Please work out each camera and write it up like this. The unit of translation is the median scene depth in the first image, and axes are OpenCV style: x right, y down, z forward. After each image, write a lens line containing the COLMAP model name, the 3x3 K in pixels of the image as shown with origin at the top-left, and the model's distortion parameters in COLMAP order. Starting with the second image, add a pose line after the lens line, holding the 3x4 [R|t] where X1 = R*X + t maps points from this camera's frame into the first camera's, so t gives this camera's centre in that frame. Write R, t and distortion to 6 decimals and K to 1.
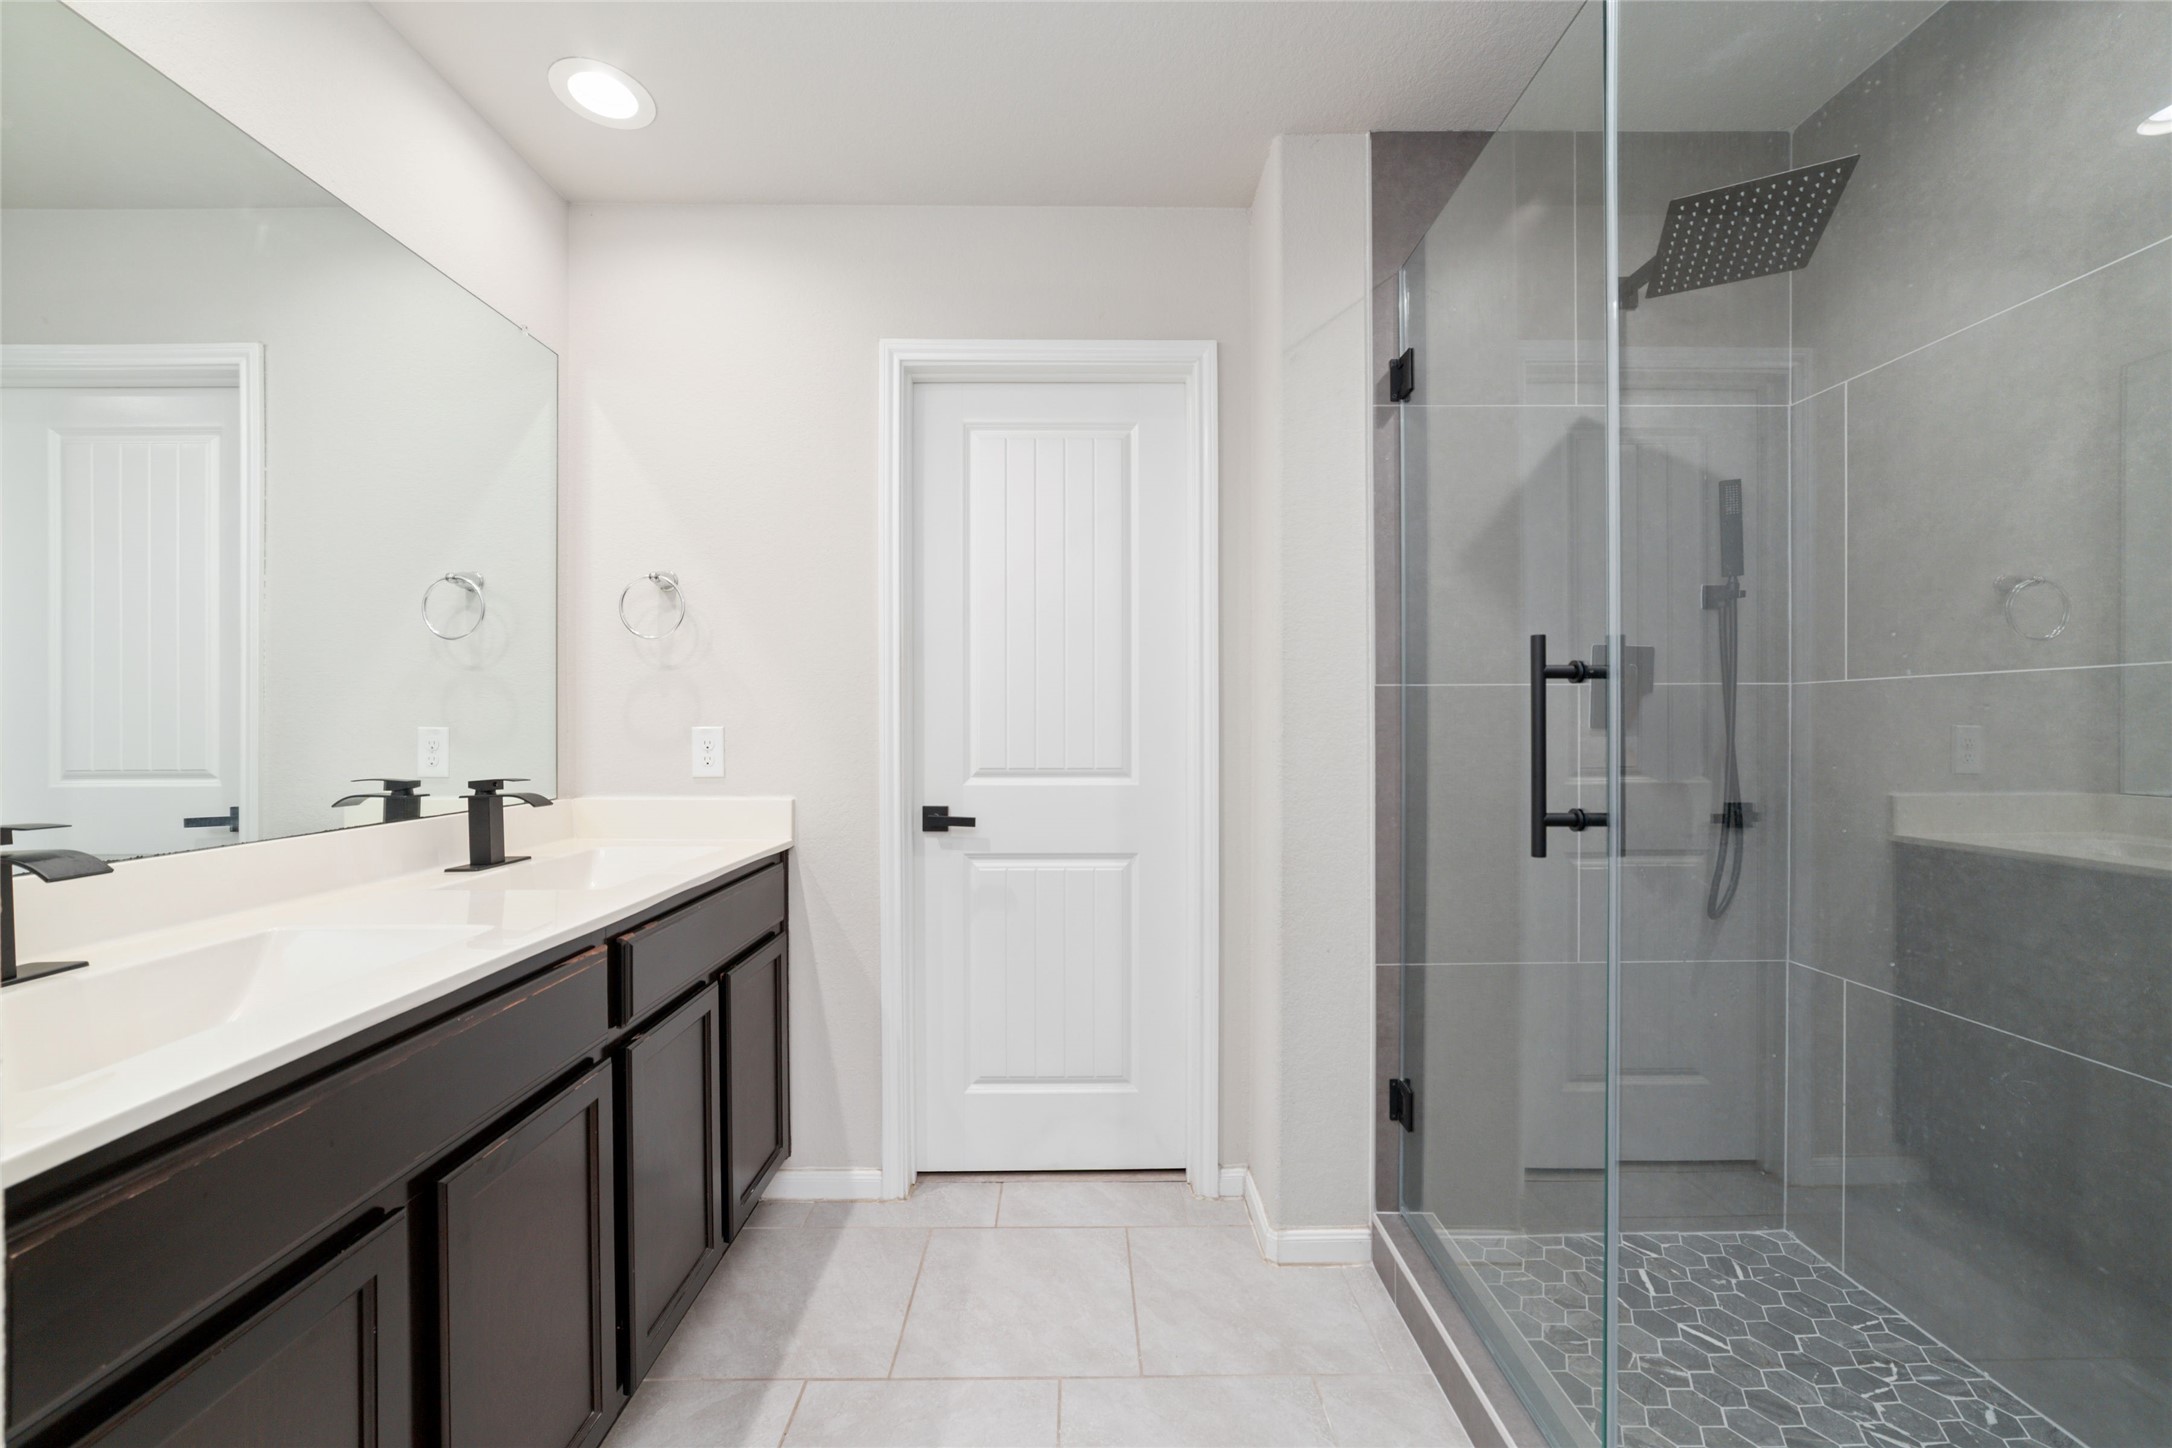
lens RADIAL K [[833.6, 0, 1089.5], [0, 833.6, 733.2], [0, 0, 1]] dist [-0.016882, 0.004657]
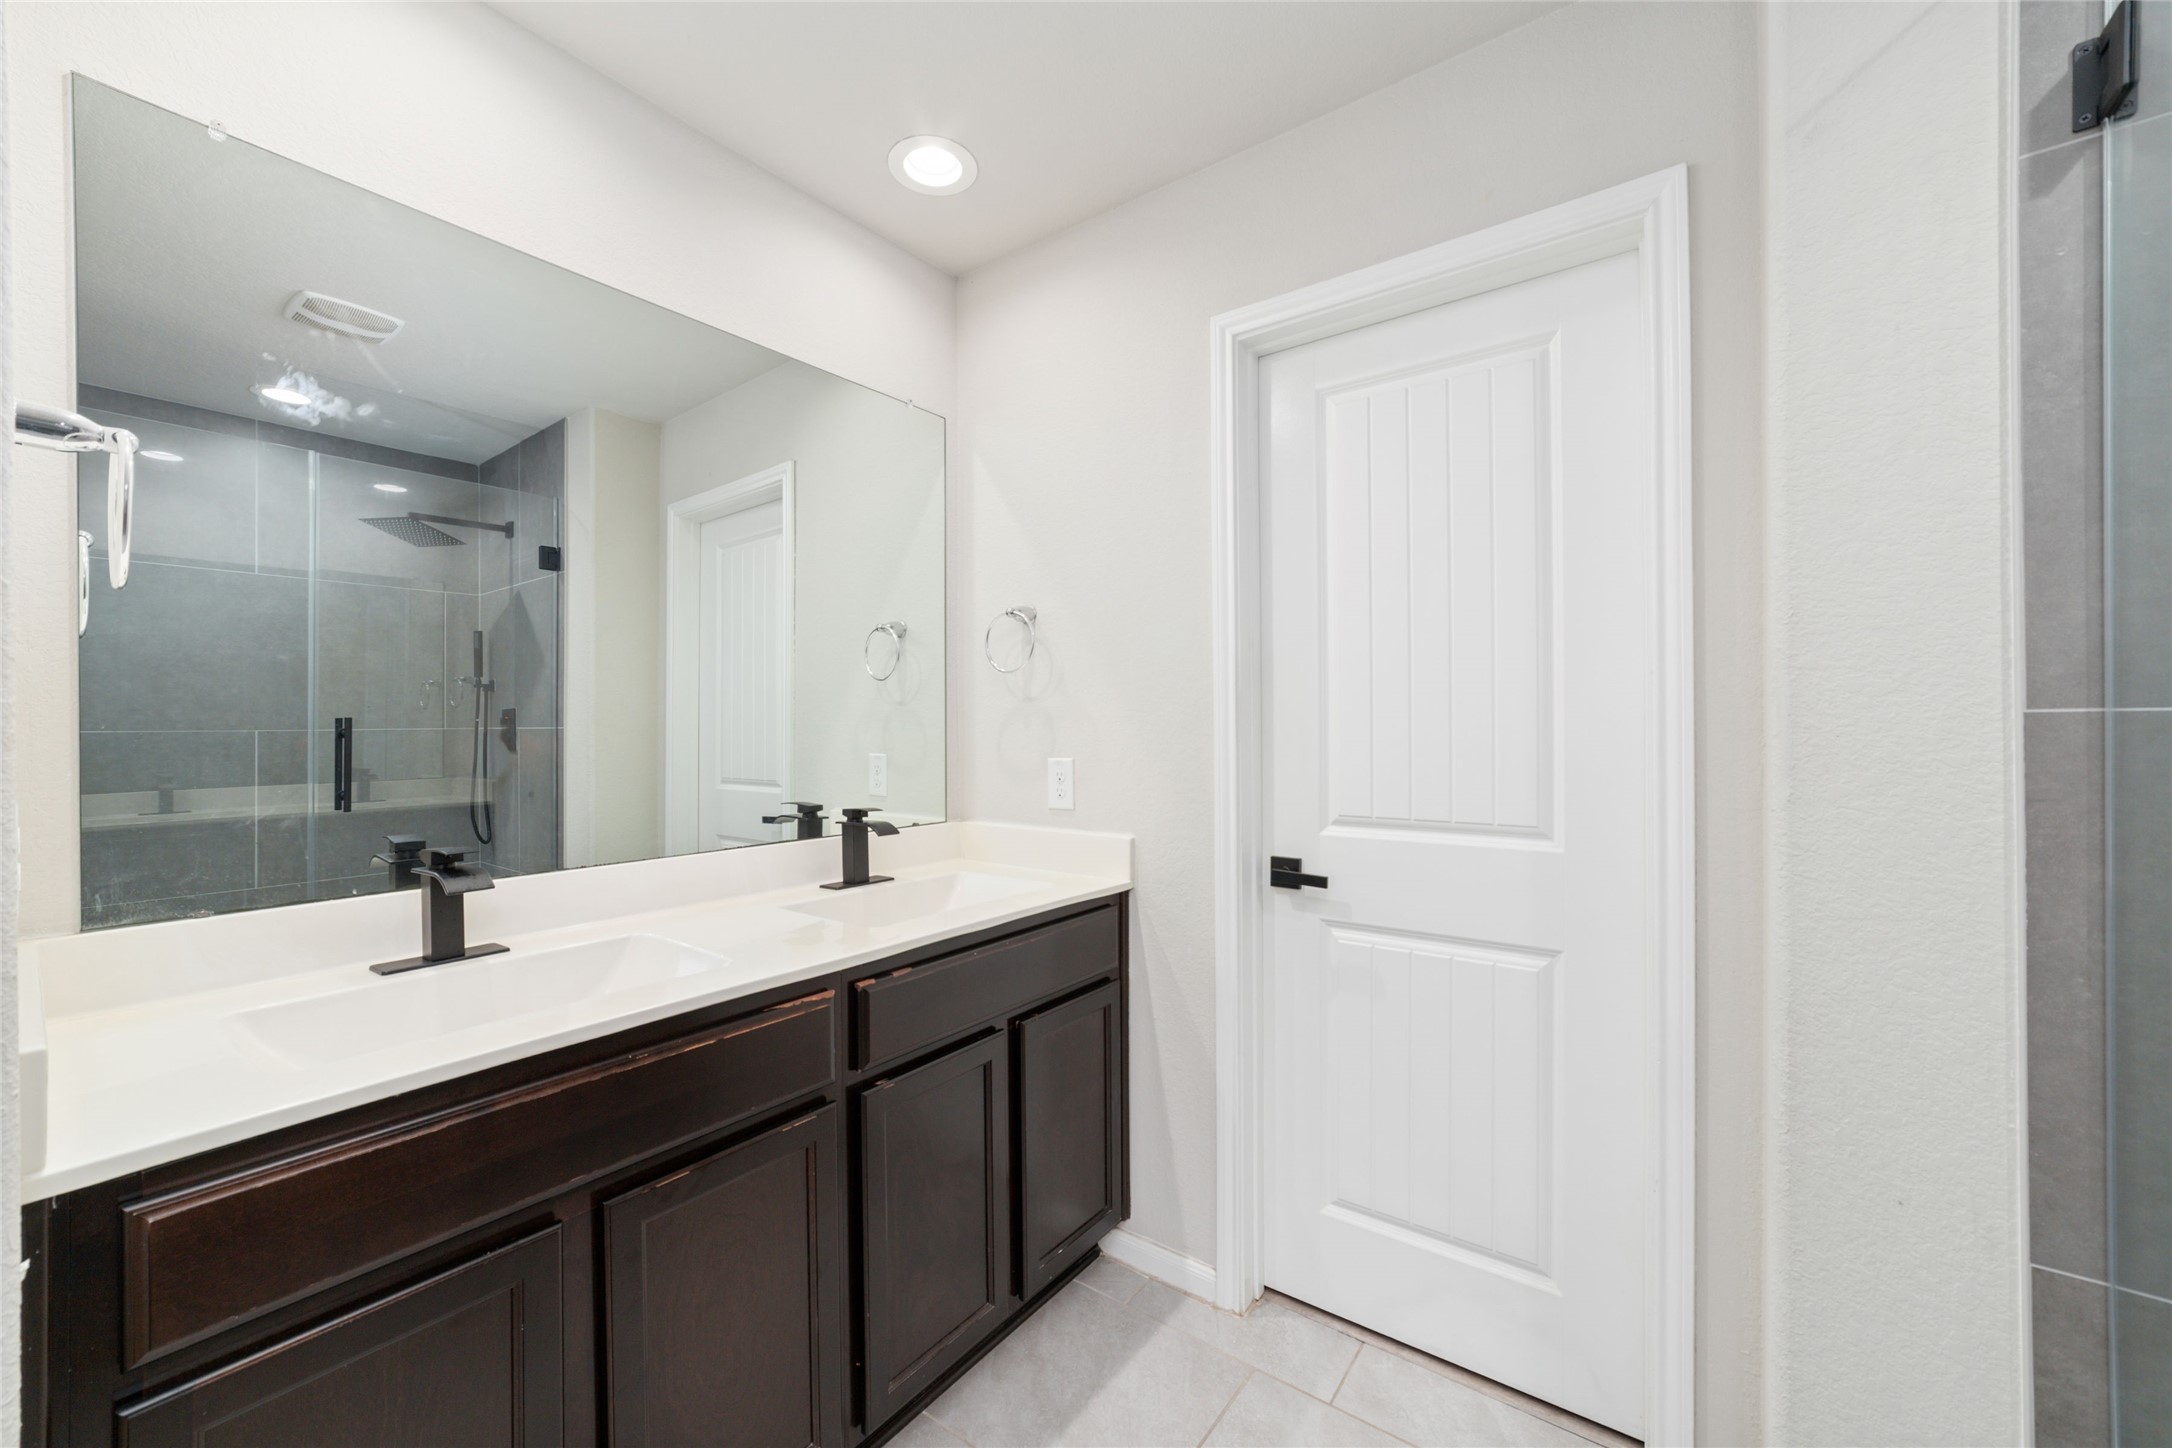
lens RADIAL K [[833.6, 0, 1086.2], [0, 833.6, 732.1], [0, 0, 1]] dist [-0.016882, 0.004657]
pose [[0.793891, 0.001081, -0.608059, 0.176281], [-0.003338, 0.999991, -0.002581, -0.037803], [0.608051, 0.004079, 0.793887, 0.233602]]
